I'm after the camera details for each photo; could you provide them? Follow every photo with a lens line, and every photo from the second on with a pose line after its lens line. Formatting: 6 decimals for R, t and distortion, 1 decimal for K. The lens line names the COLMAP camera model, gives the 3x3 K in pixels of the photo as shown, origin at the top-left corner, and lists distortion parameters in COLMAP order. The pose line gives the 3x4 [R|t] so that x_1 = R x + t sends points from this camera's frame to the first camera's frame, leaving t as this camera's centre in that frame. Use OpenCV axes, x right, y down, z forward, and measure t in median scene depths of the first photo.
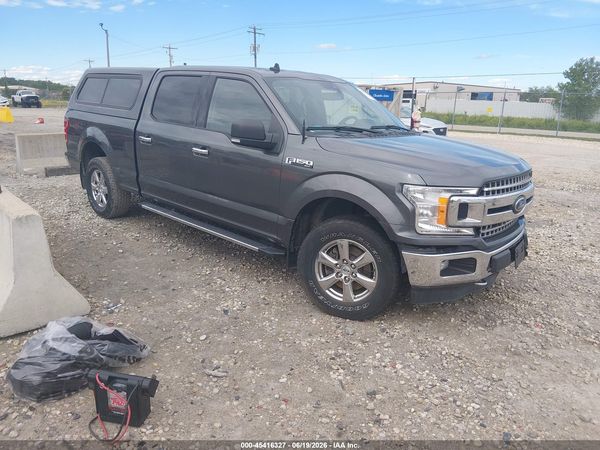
lens RADIAL K [[469.4, 0, 296.4], [0, 469.4, 226.4], [0, 0, 1]] dist [0.097831, -0.173639]
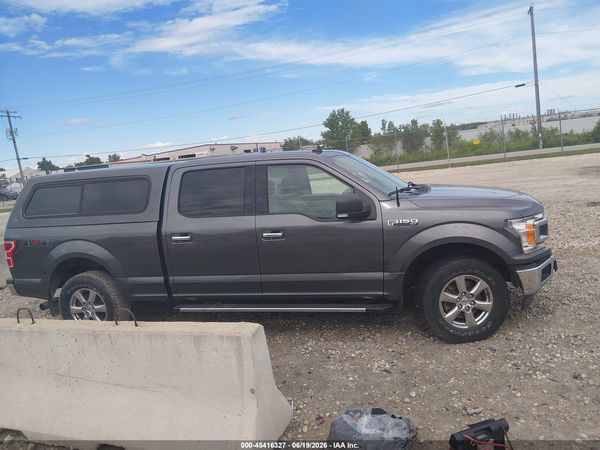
lens RADIAL K [[472.6, 0, 300.0], [0, 472.6, 225.0], [0, 0, 1]] dist [0.100324, -0.186214]
pose [[0.867415, -0.200785, 0.455276, -0.724299], [0.257931, 0.963883, -0.066334, -0.113557], [-0.425514, 0.174969, 0.887876, 0.060212]]
